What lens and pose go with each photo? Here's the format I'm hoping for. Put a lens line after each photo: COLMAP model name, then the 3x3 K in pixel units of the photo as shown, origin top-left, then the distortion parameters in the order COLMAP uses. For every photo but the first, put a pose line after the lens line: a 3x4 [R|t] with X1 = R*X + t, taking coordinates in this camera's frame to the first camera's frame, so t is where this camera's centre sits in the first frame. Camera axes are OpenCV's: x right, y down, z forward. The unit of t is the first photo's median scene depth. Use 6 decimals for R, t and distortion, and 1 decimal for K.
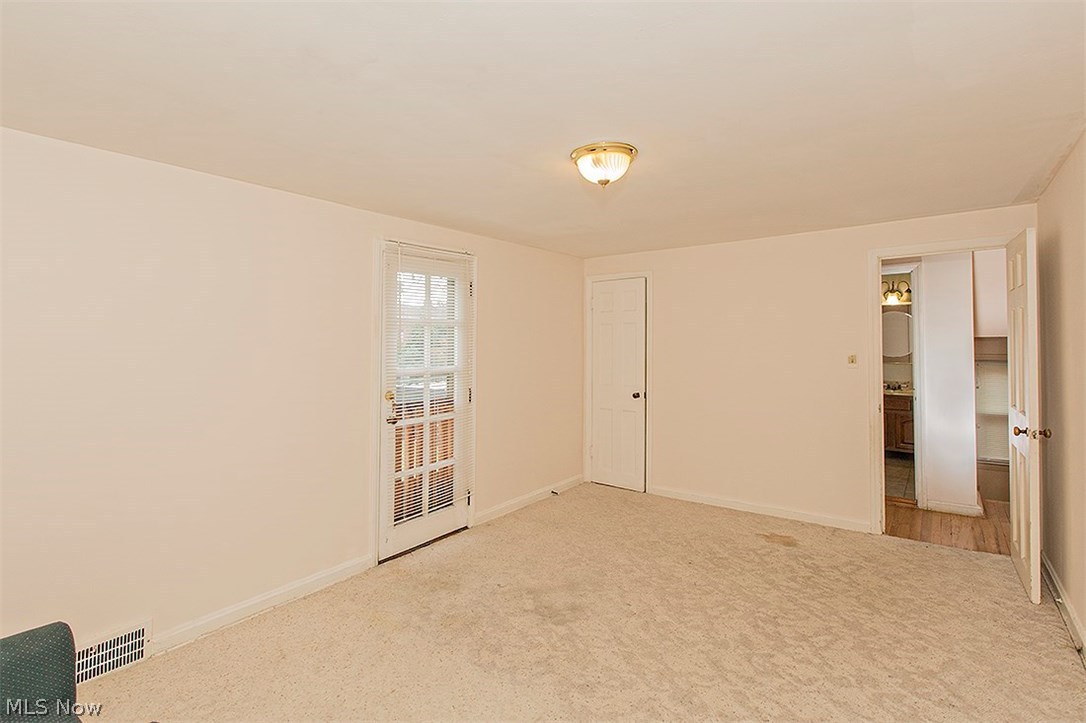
lens RADIAL K [[503.4, 0, 560.3], [0, 503.4, 346.7], [0, 0, 1]] dist [0.000956, 0.000054]
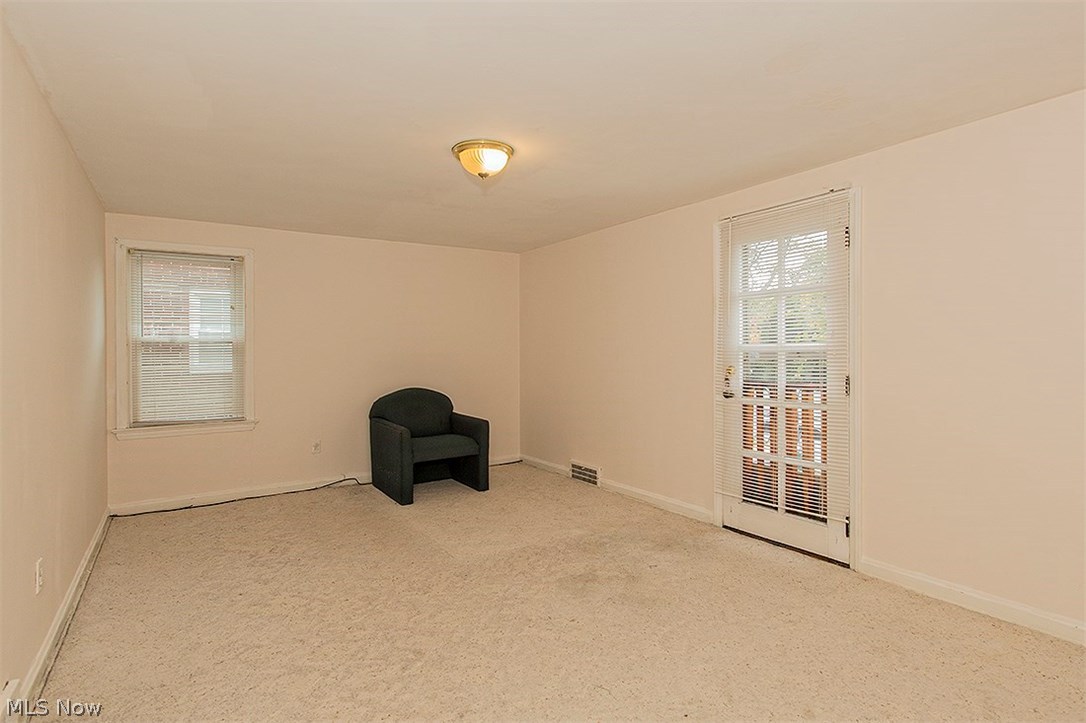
lens RADIAL K [[503.4, 0, 560.3], [0, 503.4, 346.7], [0, 0, 1]] dist [0.000956, 0.000054]
pose [[-0.264613, 0.011138, -0.964290, 0.685449], [0.002920, 0.999938, 0.010749, 0.036420], [0.964350, 0.000028, -0.264630, 0.872868]]
